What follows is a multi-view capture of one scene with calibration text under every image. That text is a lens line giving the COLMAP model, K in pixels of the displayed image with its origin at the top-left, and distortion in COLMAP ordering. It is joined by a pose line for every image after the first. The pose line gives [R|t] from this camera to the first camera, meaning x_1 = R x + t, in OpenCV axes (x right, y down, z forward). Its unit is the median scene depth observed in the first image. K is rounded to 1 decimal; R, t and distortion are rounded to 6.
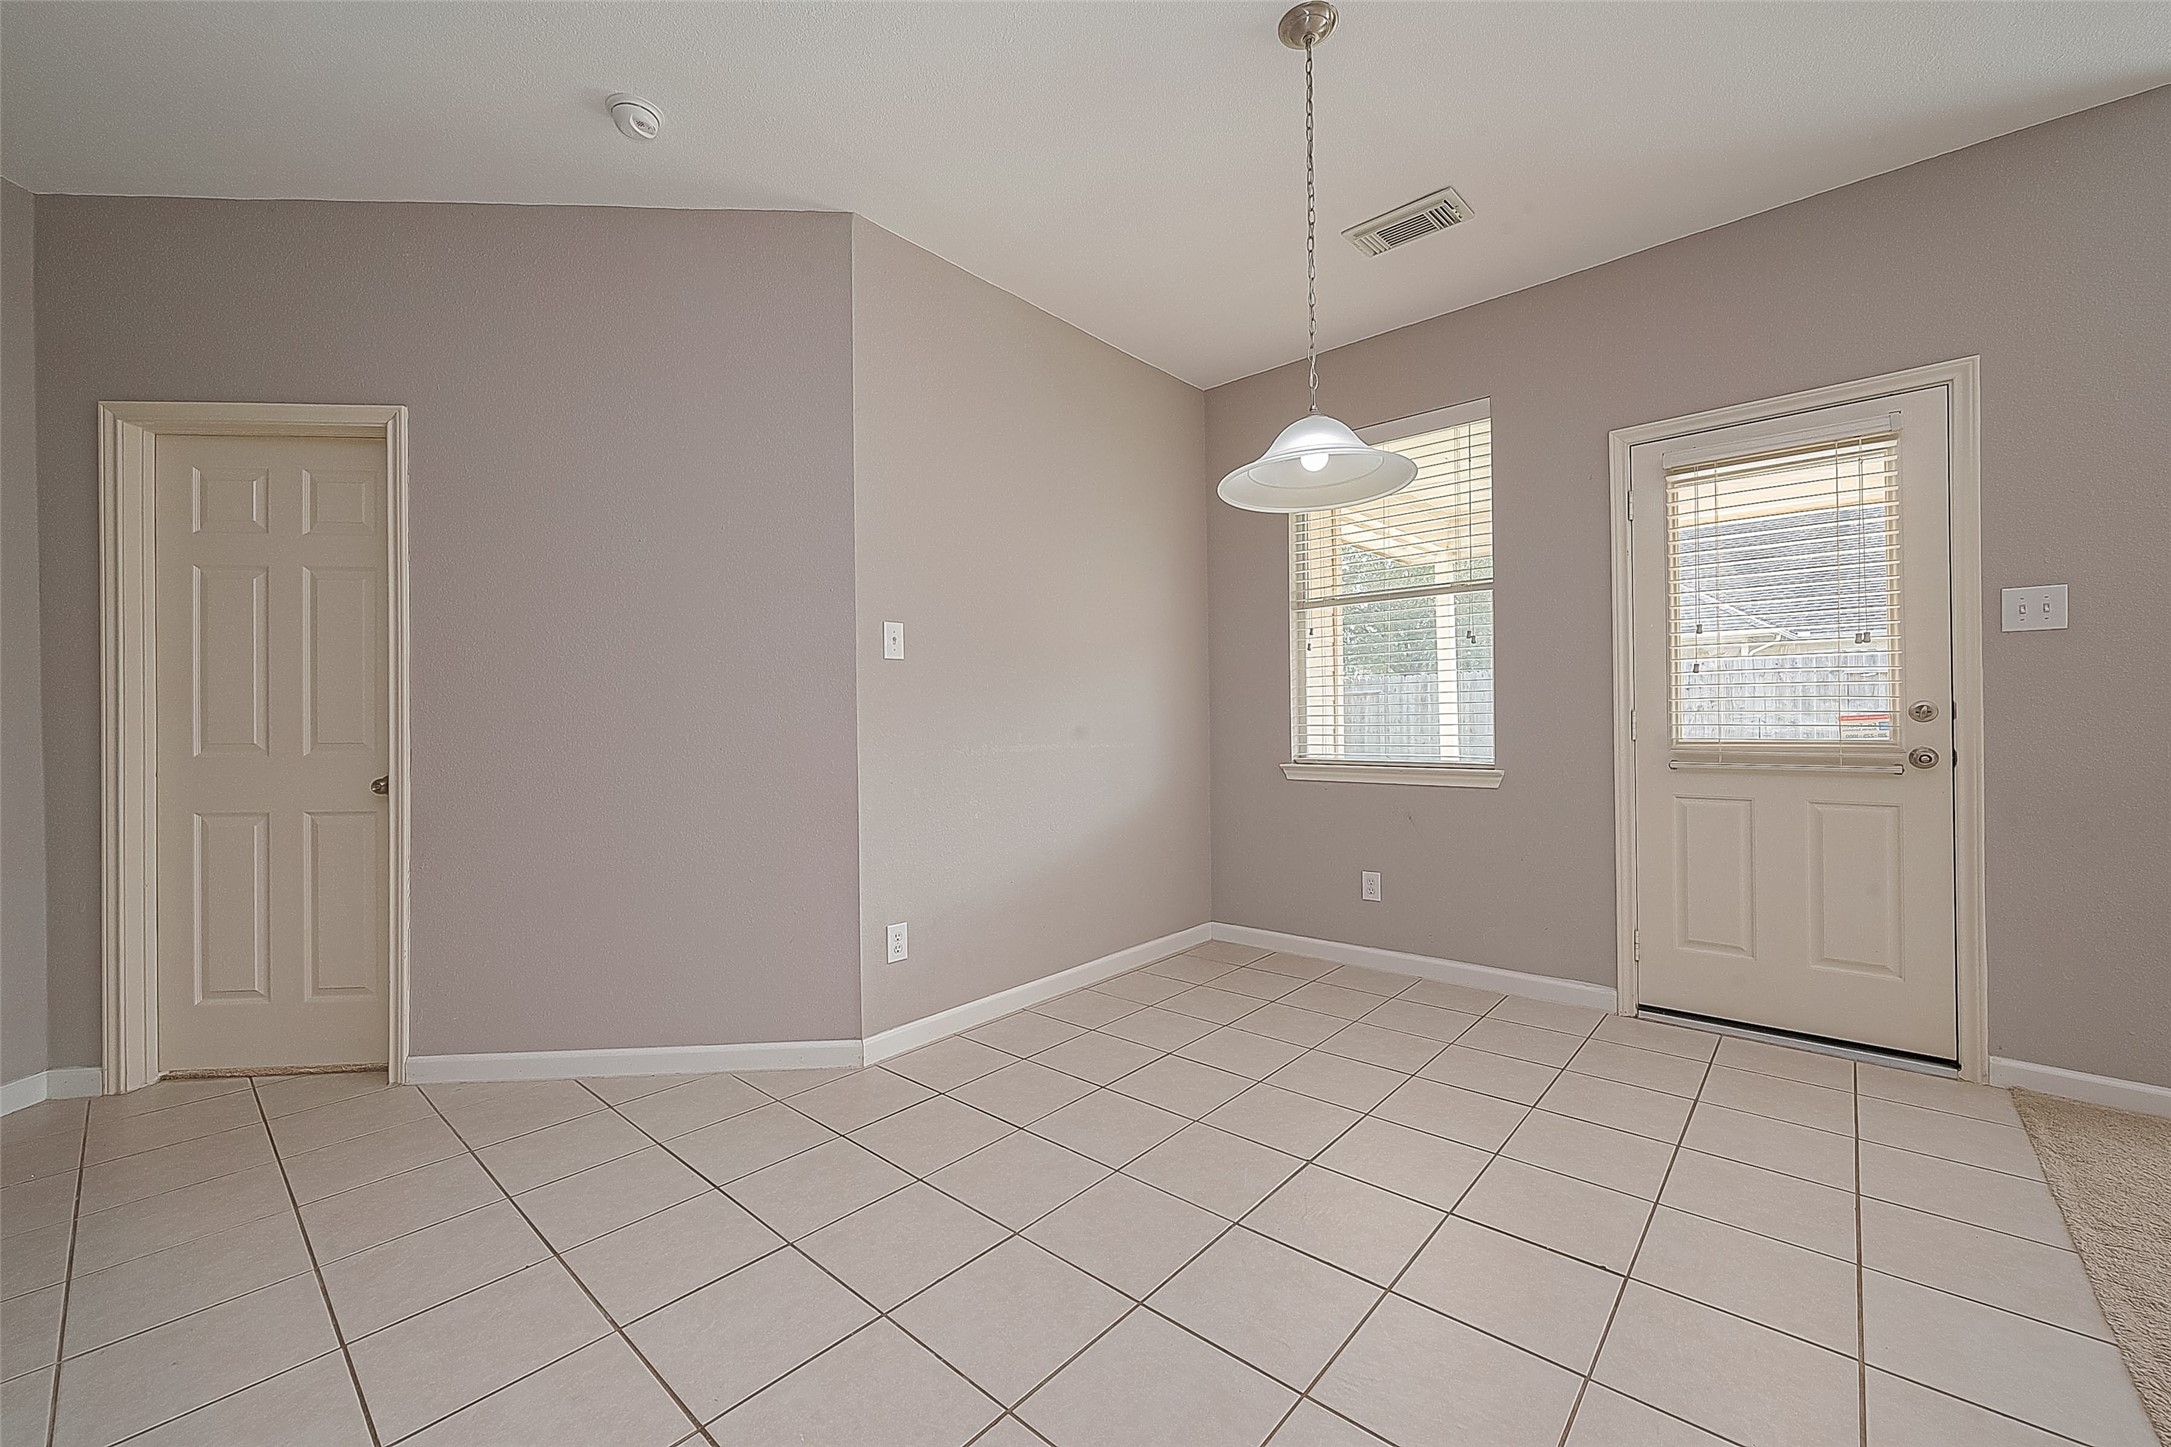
lens RADIAL K [[867.1, 0, 1095.2], [0, 867.1, 725.2], [0, 0, 1]] dist [0.001223, 0.000446]
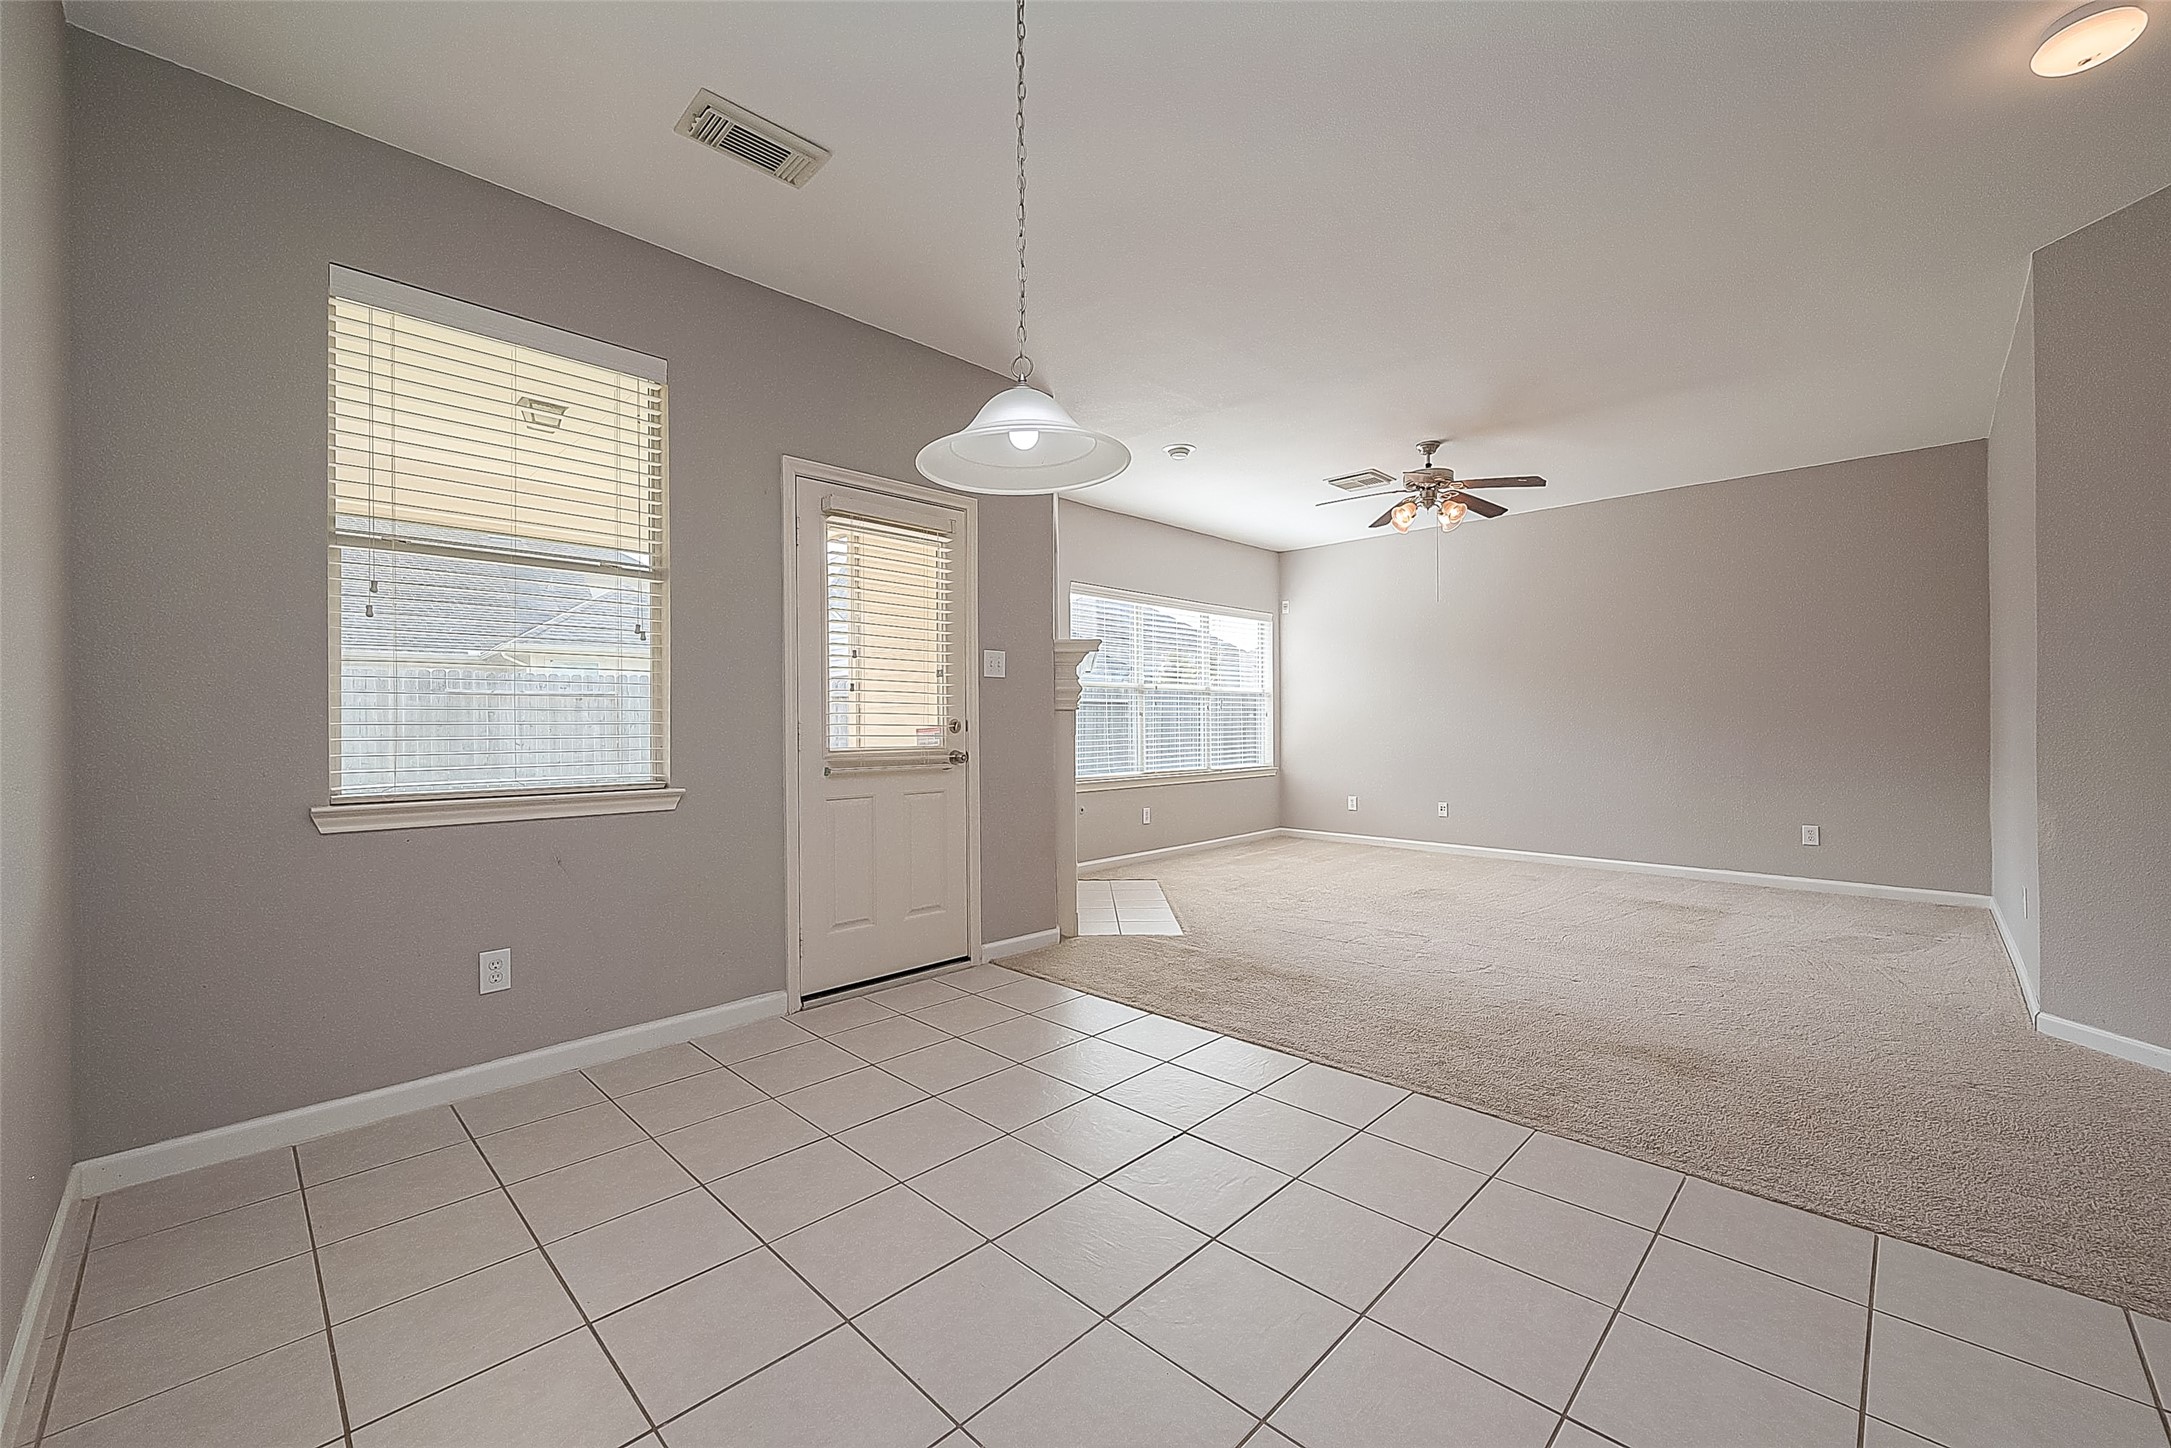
lens RADIAL K [[867.1, 0, 1077.4], [0, 867.1, 722.3], [0, 0, 1]] dist [0.001223, 0.000446]
pose [[0.040667, 0.013920, 0.999076, -0.462504], [0.006865, 0.999875, -0.014210, 0.000154], [-0.999149, 0.007436, 0.040566, 0.656282]]
